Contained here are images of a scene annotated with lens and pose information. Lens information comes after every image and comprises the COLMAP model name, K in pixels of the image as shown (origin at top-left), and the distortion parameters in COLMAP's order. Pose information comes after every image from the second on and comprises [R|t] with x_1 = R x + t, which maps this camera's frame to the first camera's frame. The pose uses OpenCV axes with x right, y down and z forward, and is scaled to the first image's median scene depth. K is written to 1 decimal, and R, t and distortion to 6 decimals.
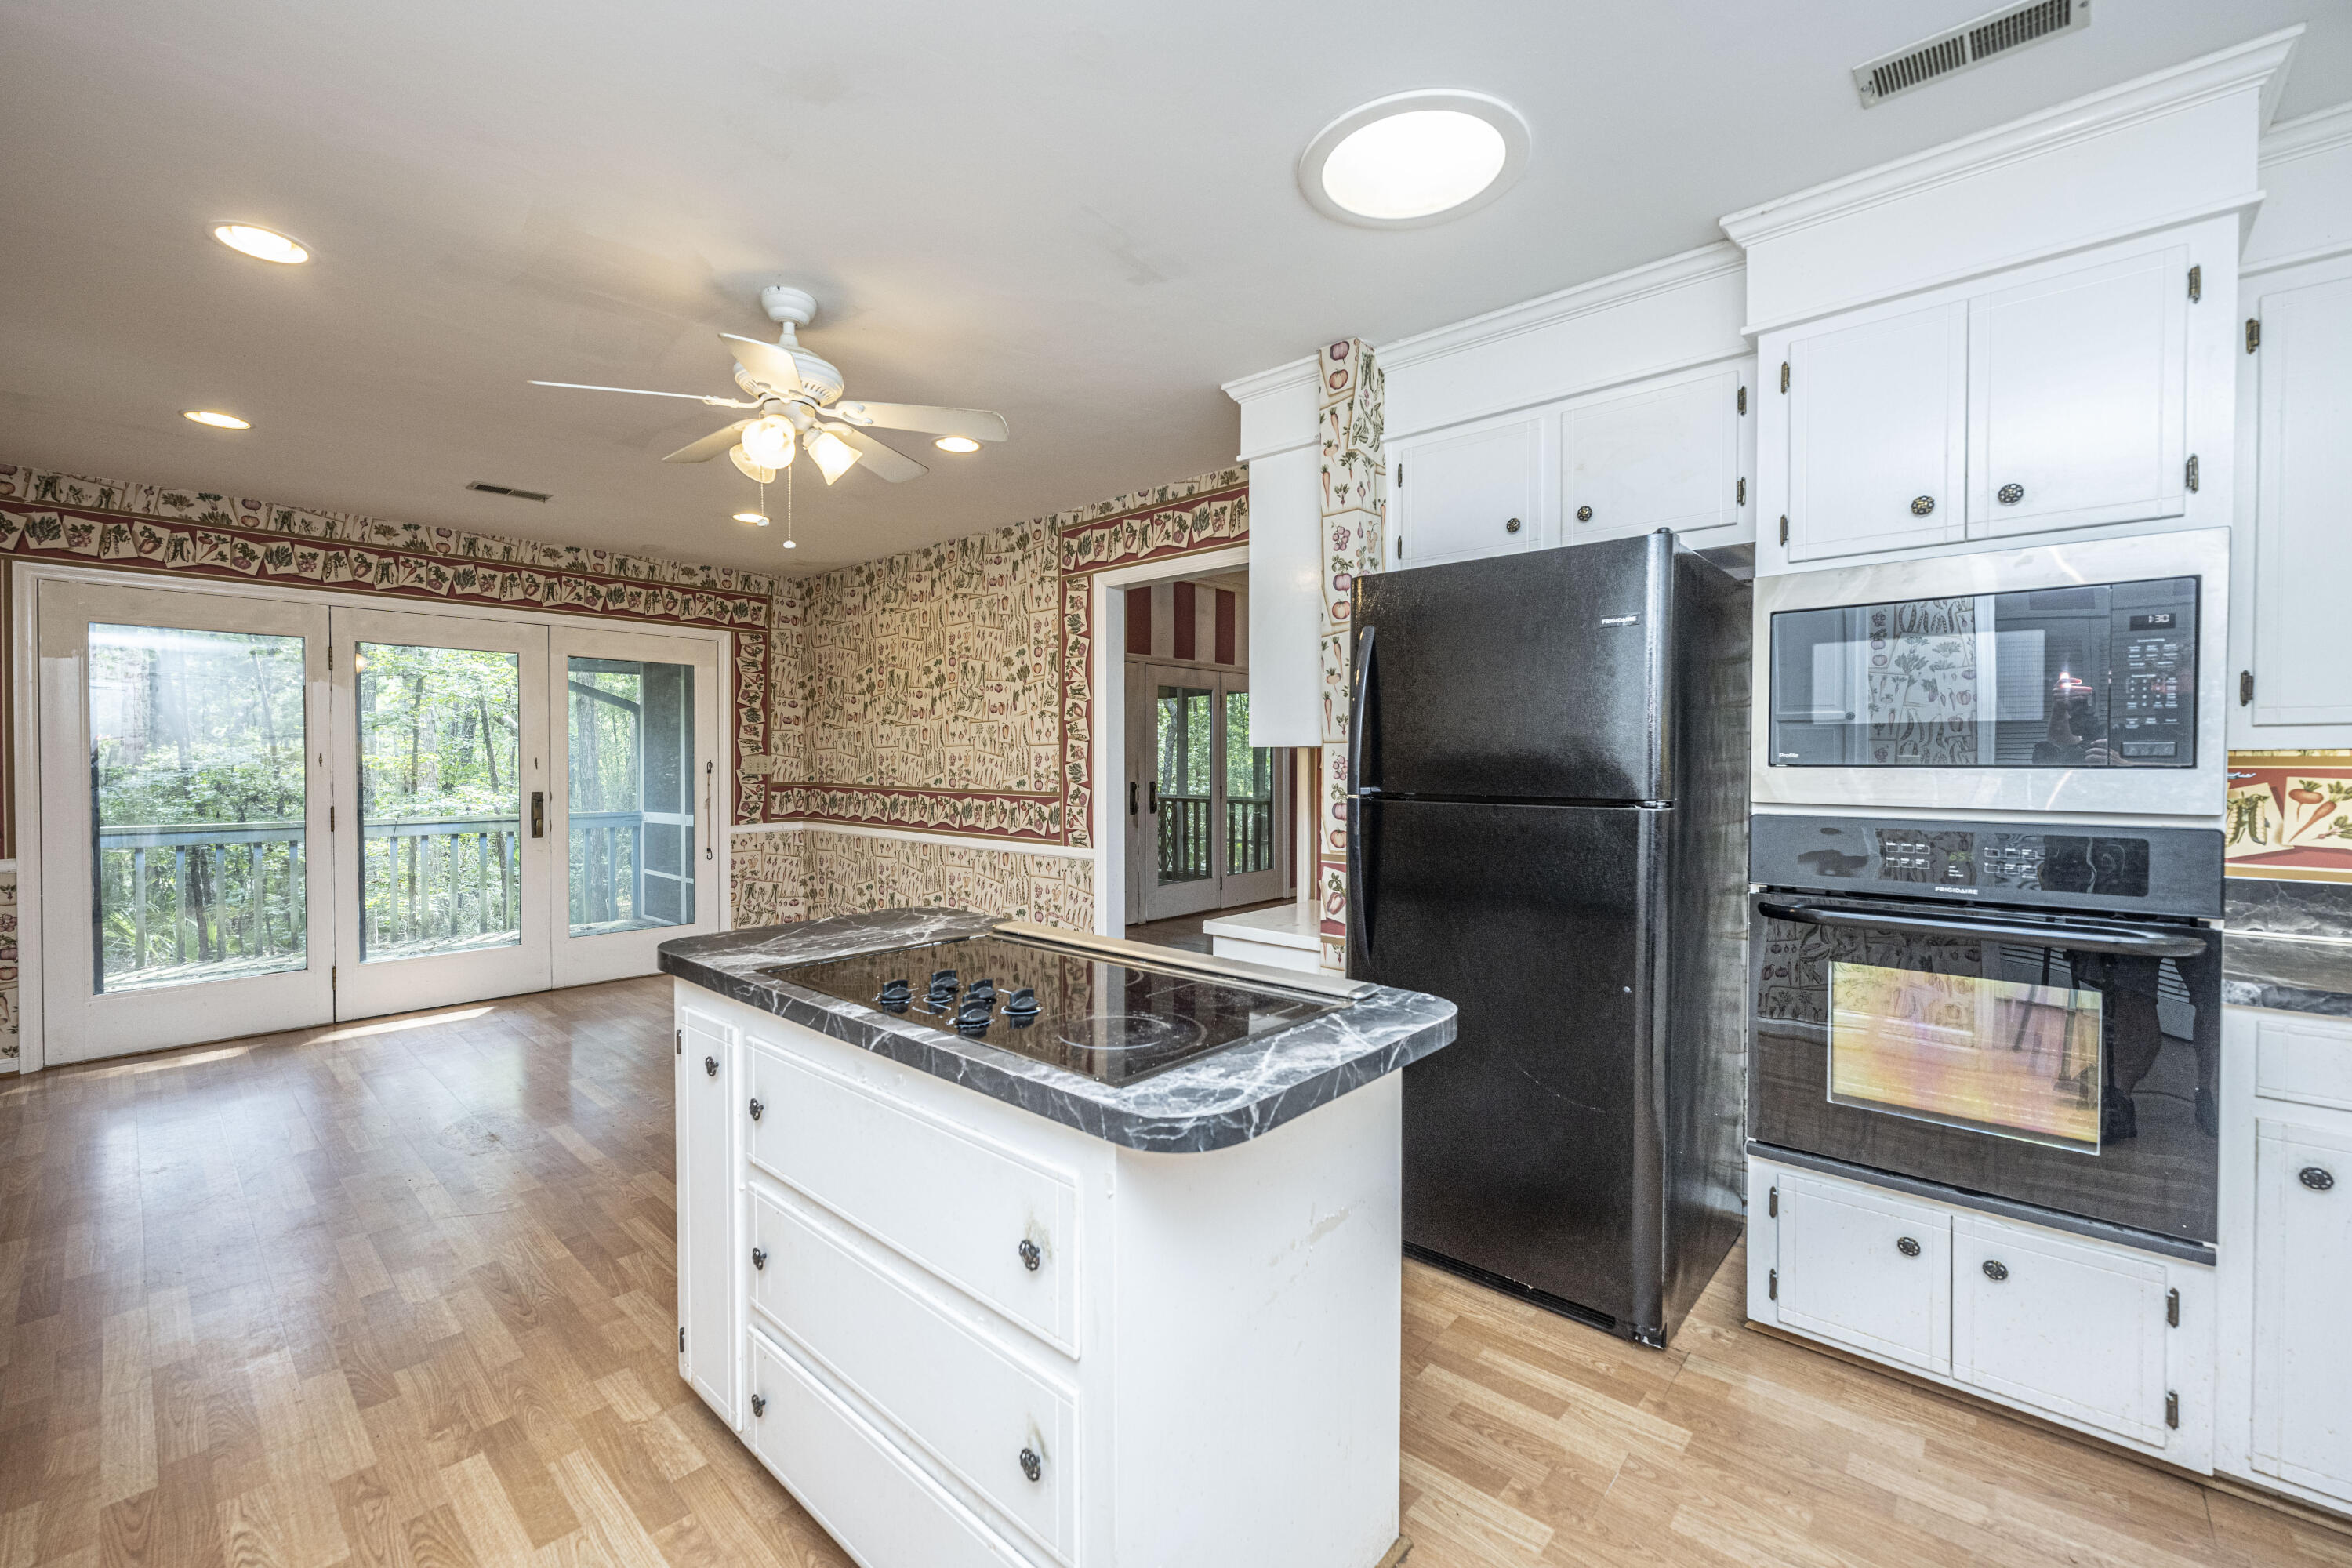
lens RADIAL K [[940.7, 0, 1167.5], [0, 940.7, 766.6], [0, 0, 1]] dist [0.000064, 0.000303]
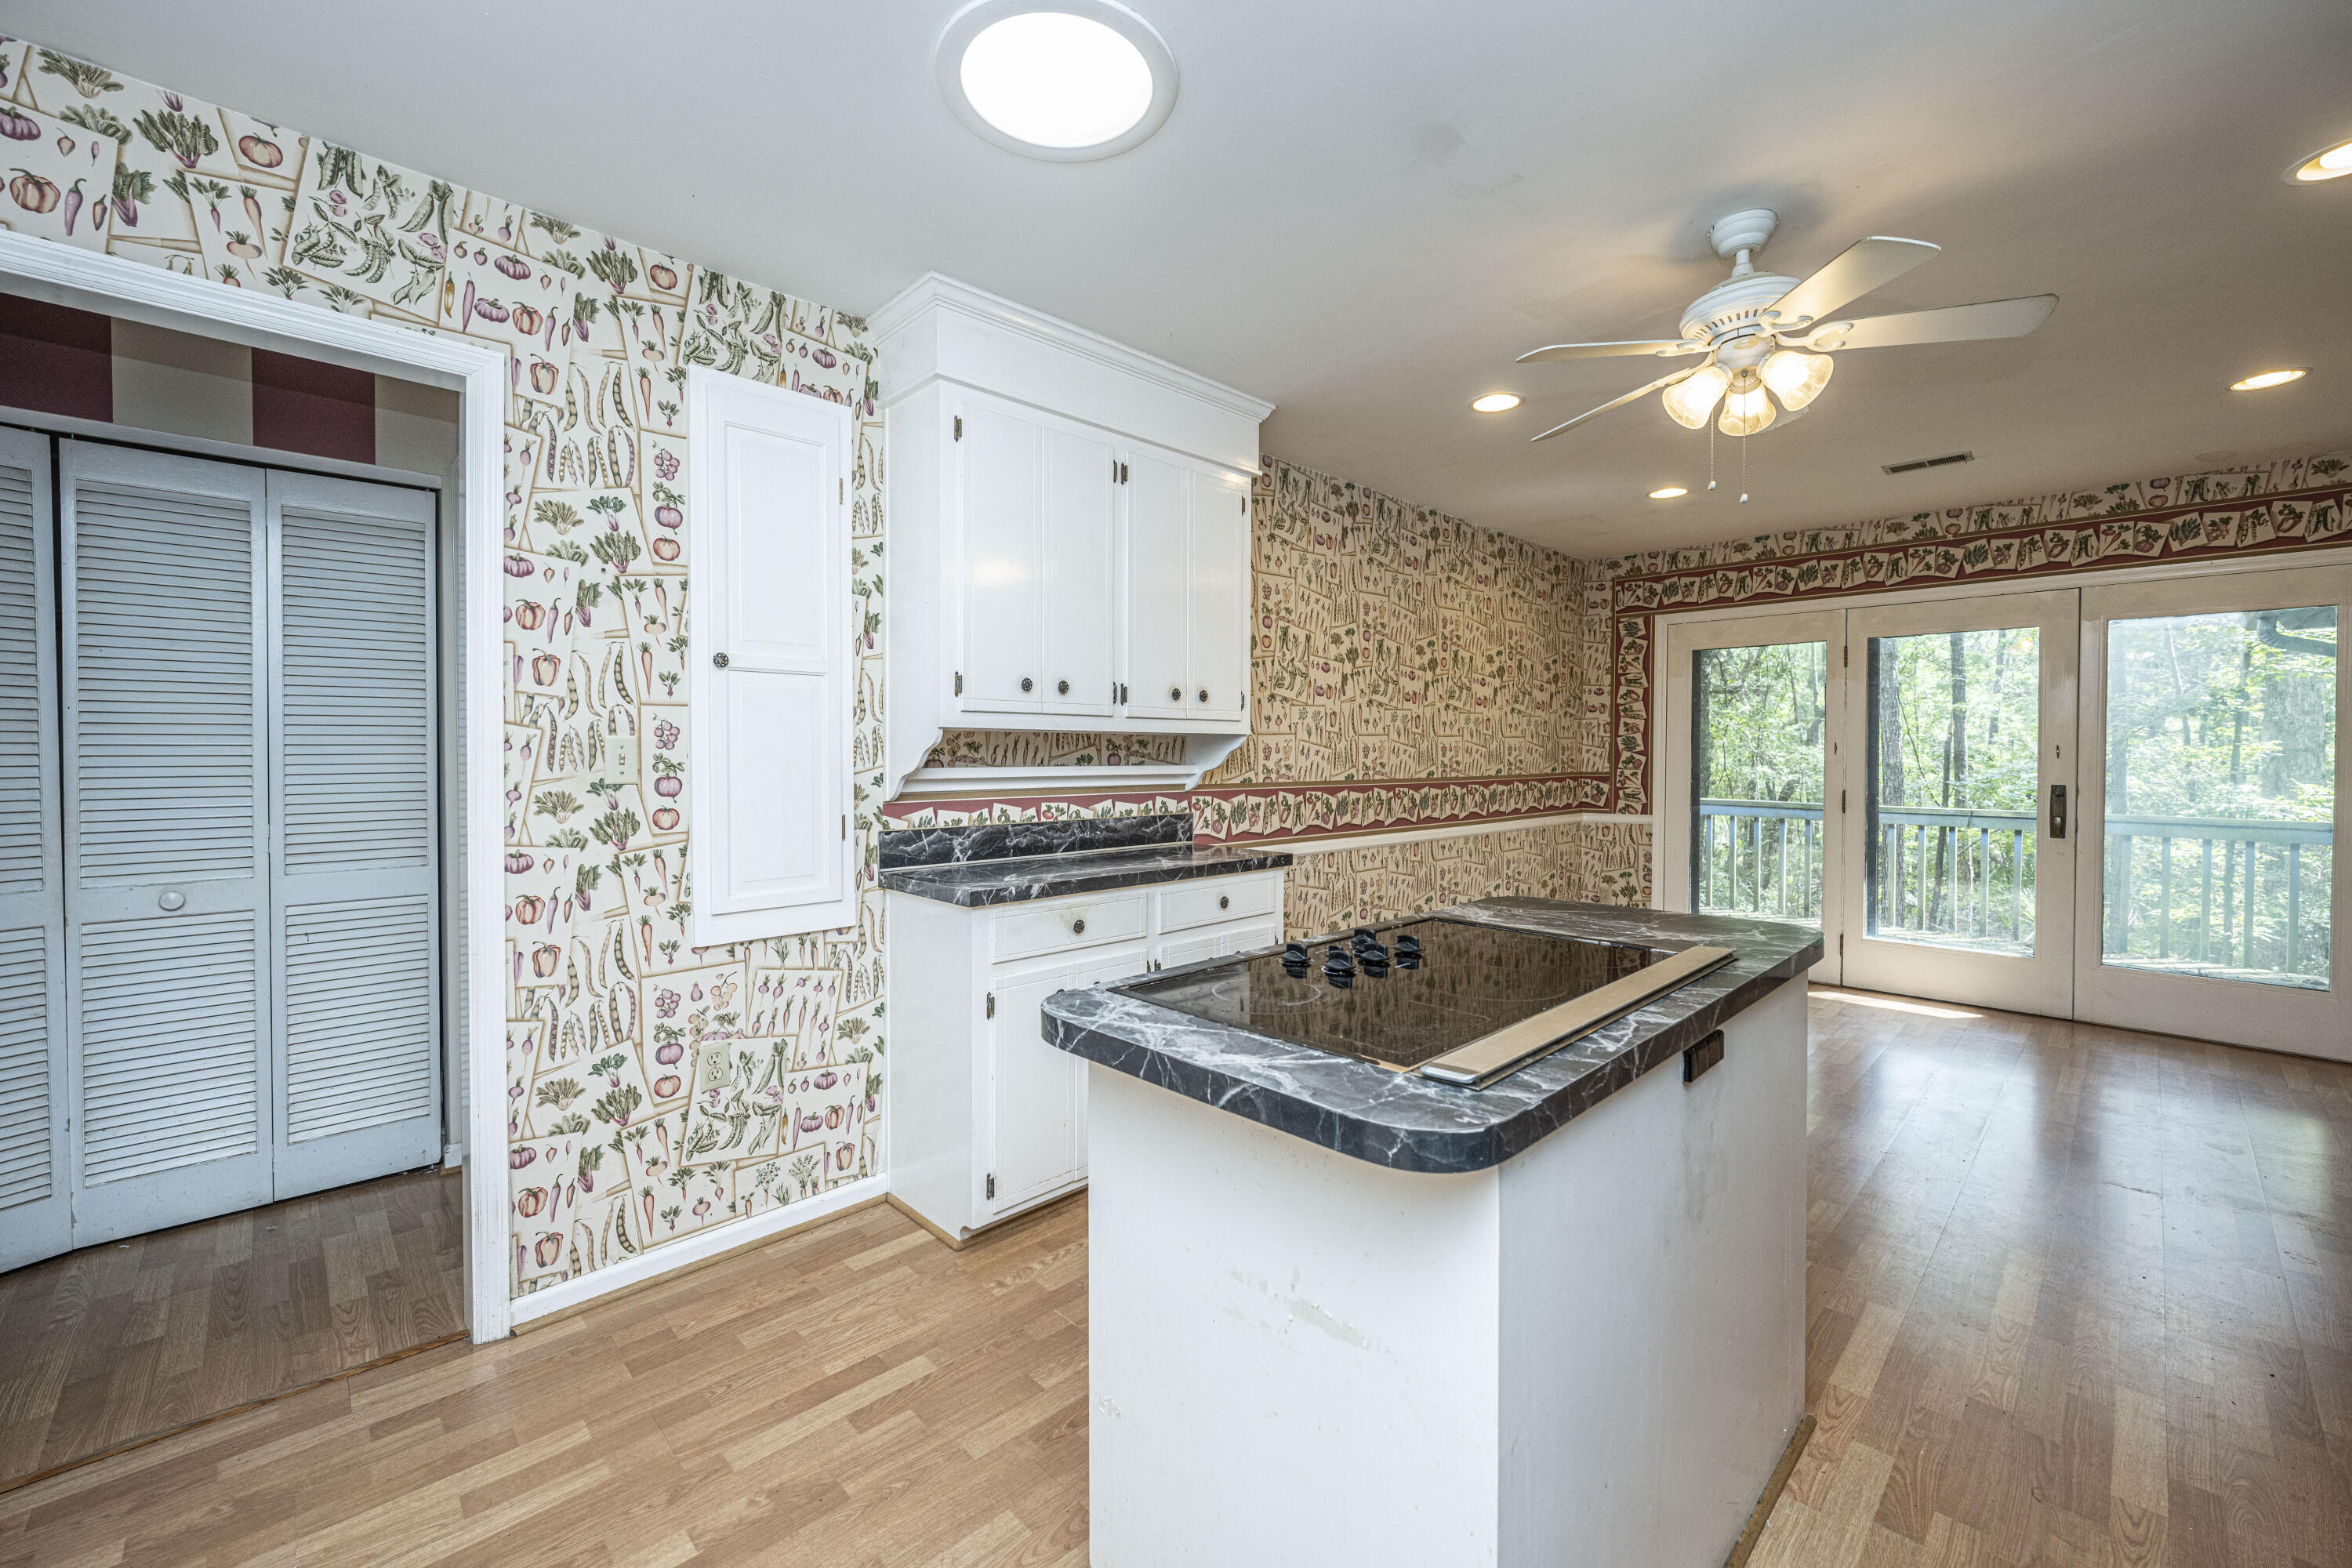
lens RADIAL K [[963.6, 0, 1168.1], [0, 963.6, 777.3], [0, 0, 1]] dist [-0.000214, -0.000451]
pose [[-0.068757, 0.025465, -0.997308, 0.624104], [-0.006649, 0.999640, 0.025983, 0.006716], [0.997611, 0.008417, -0.068563, 0.580872]]
